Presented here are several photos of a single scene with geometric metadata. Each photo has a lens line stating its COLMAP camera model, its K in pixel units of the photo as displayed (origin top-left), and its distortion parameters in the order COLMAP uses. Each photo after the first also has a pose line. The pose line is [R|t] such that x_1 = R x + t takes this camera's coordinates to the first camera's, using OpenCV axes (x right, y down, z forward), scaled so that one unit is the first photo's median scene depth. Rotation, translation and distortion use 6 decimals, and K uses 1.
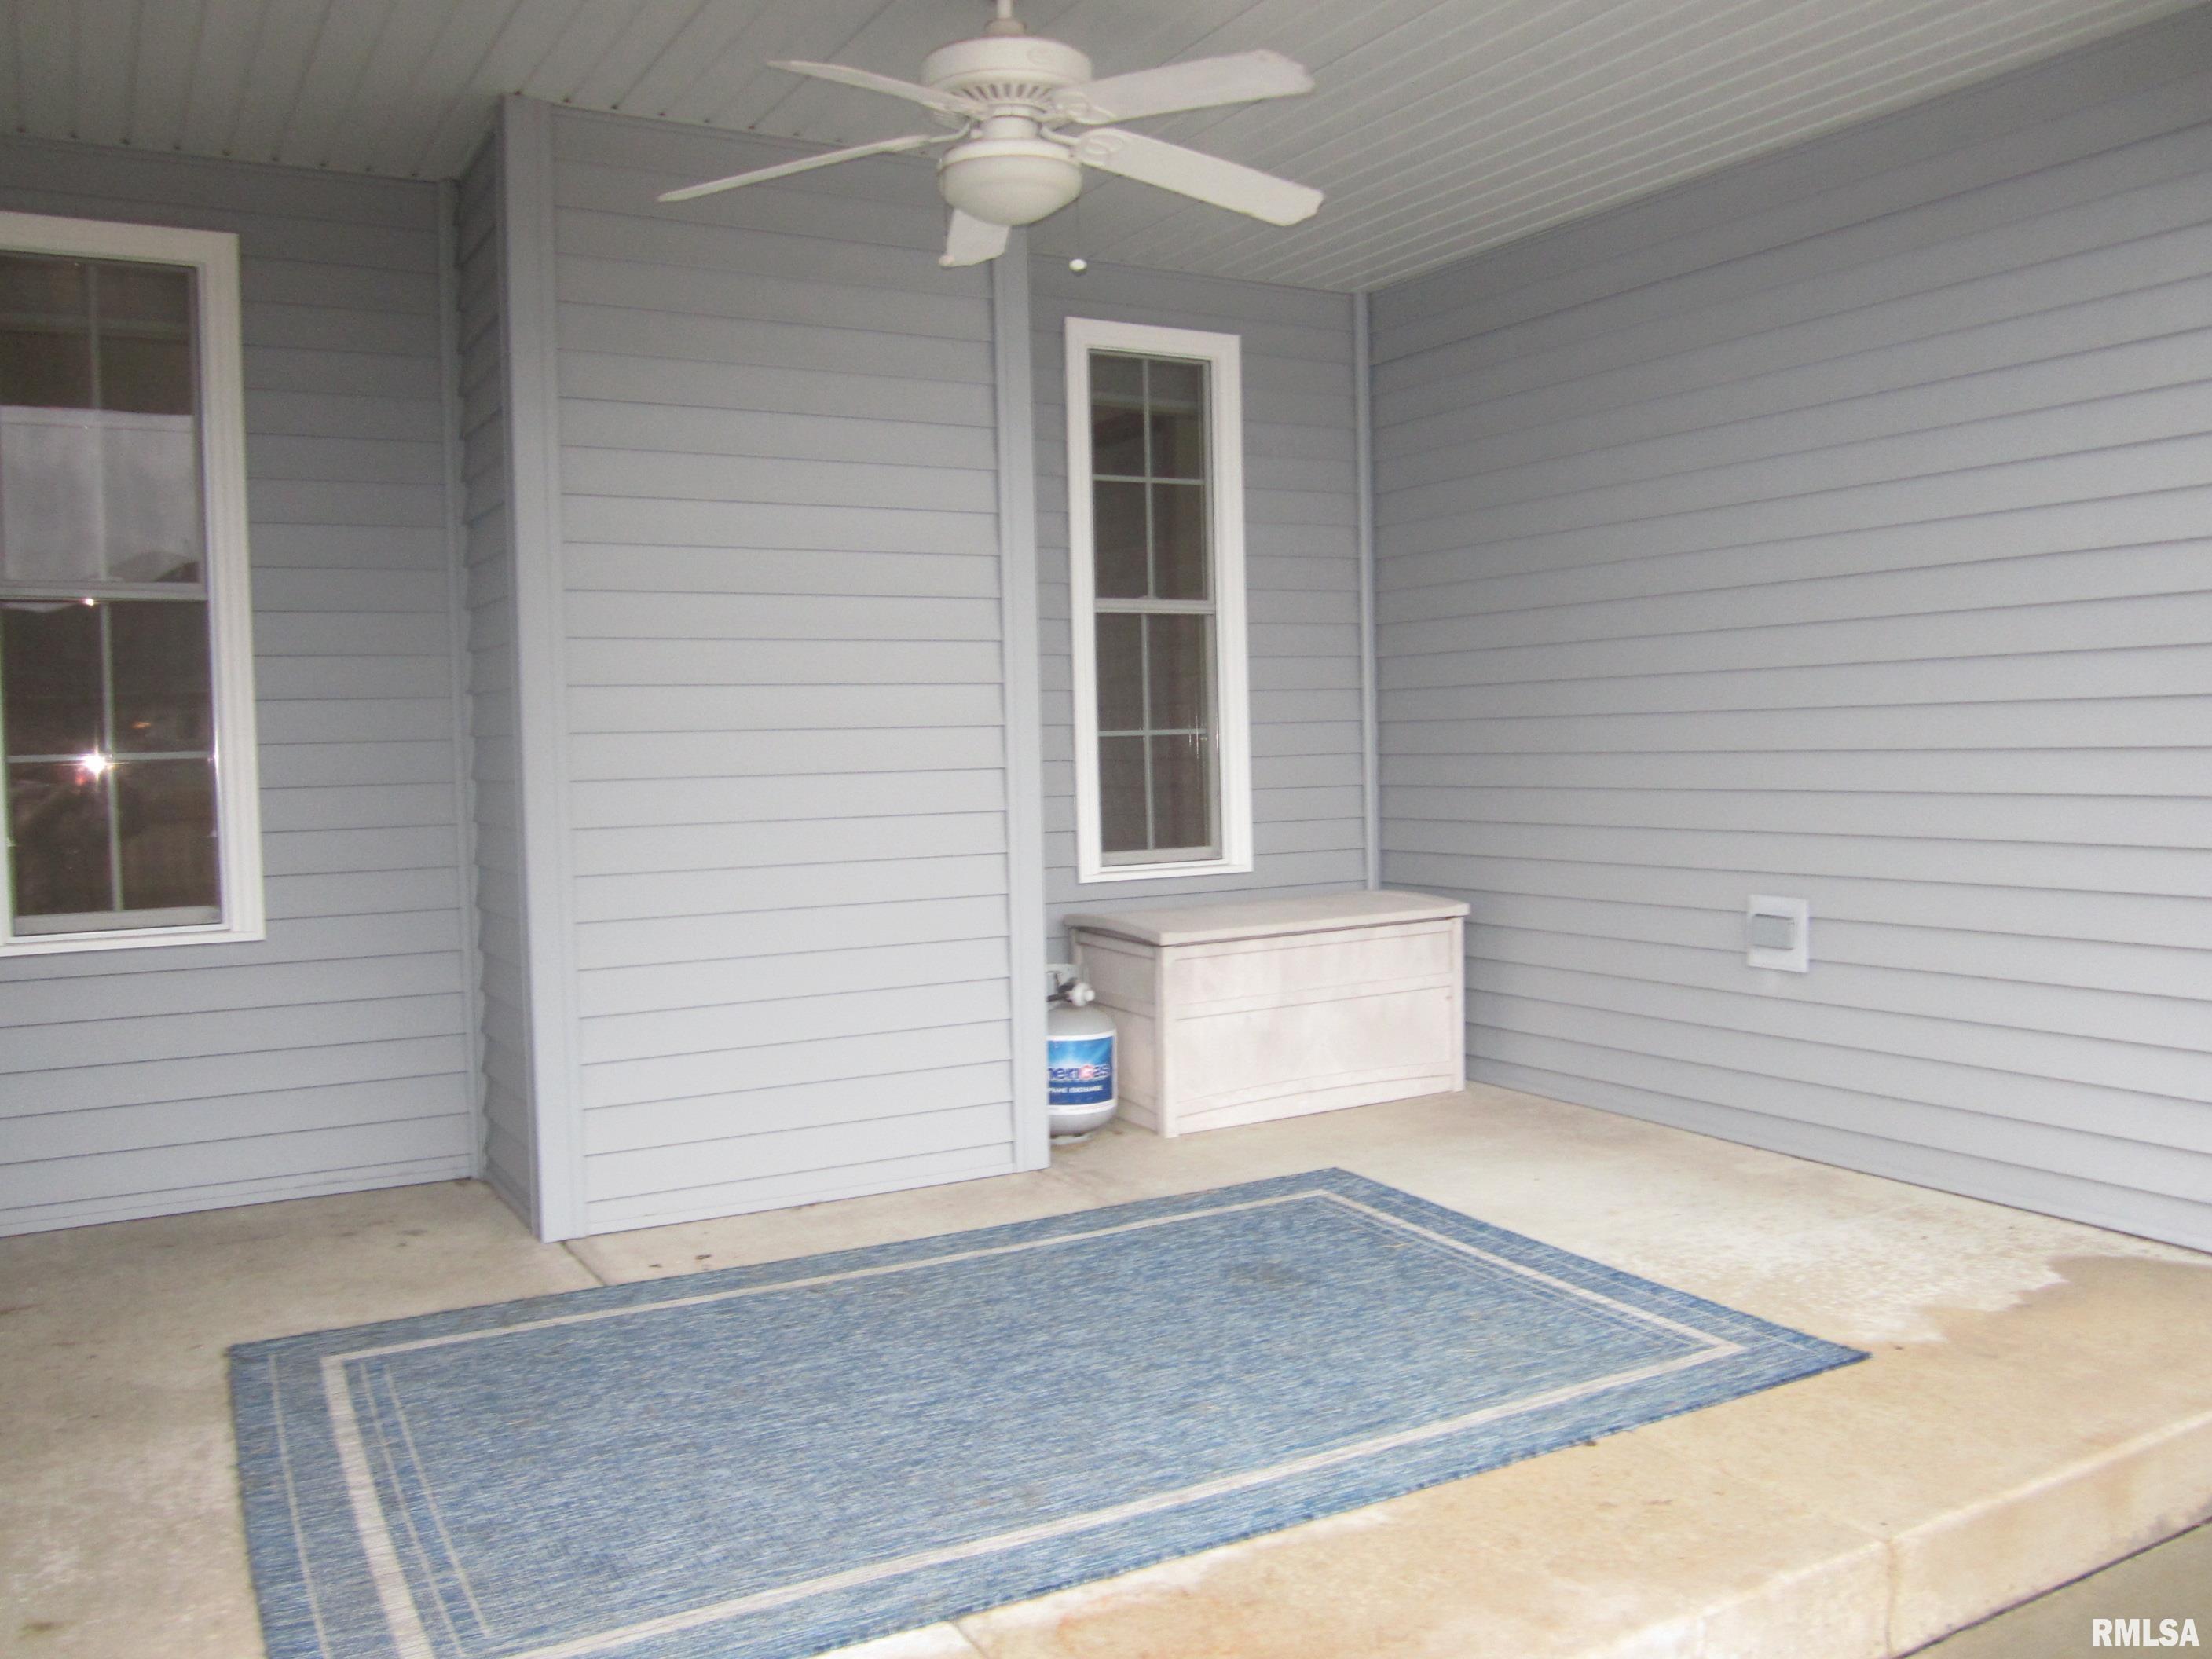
lens RADIAL K [[1831.3, 0, 1106.0], [0, 1831.3, 829.5], [0, 0, 1]] dist [-0.032613, 0.001672]
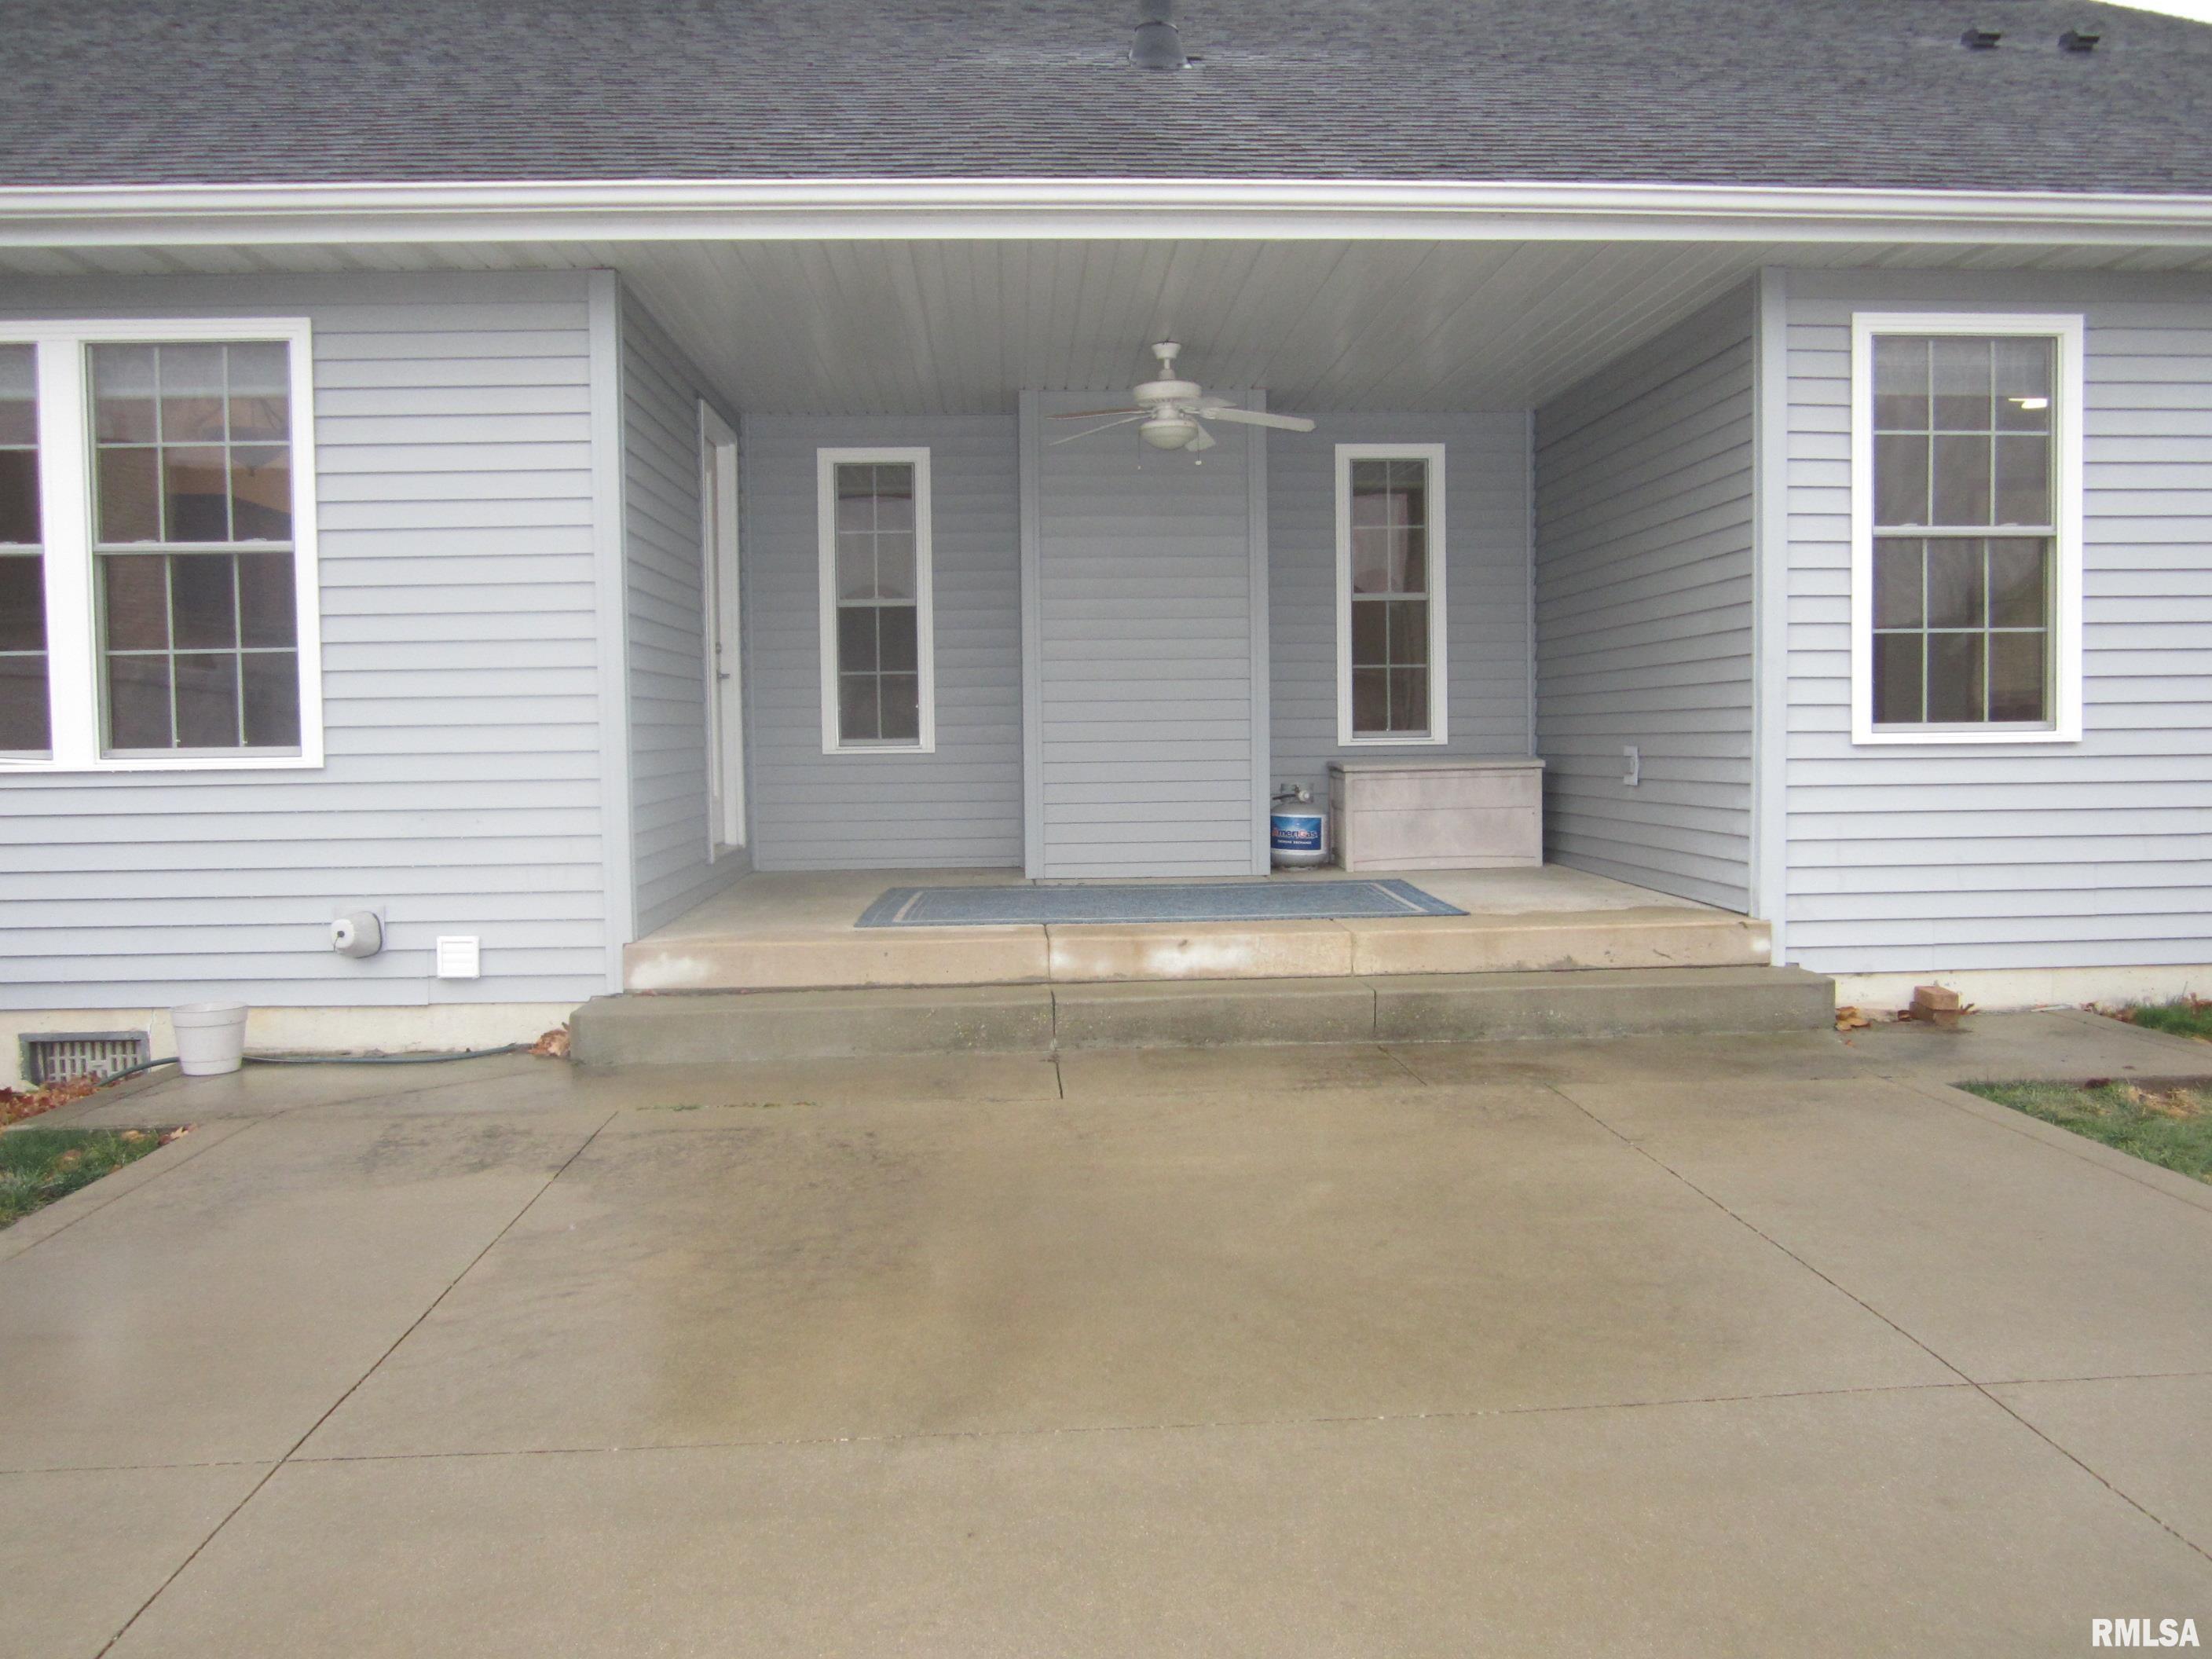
lens RADIAL K [[1793.5, 0, 1106.0], [0, 1793.5, 829.5], [0, 0, 1]] dist [-0.145086, -0.000071]
pose [[0.894048, 0.033856, -0.446690, 0.594702], [-0.027968, 0.999413, 0.019771, 0.085740], [0.447098, -0.005183, 0.894470, -0.738788]]
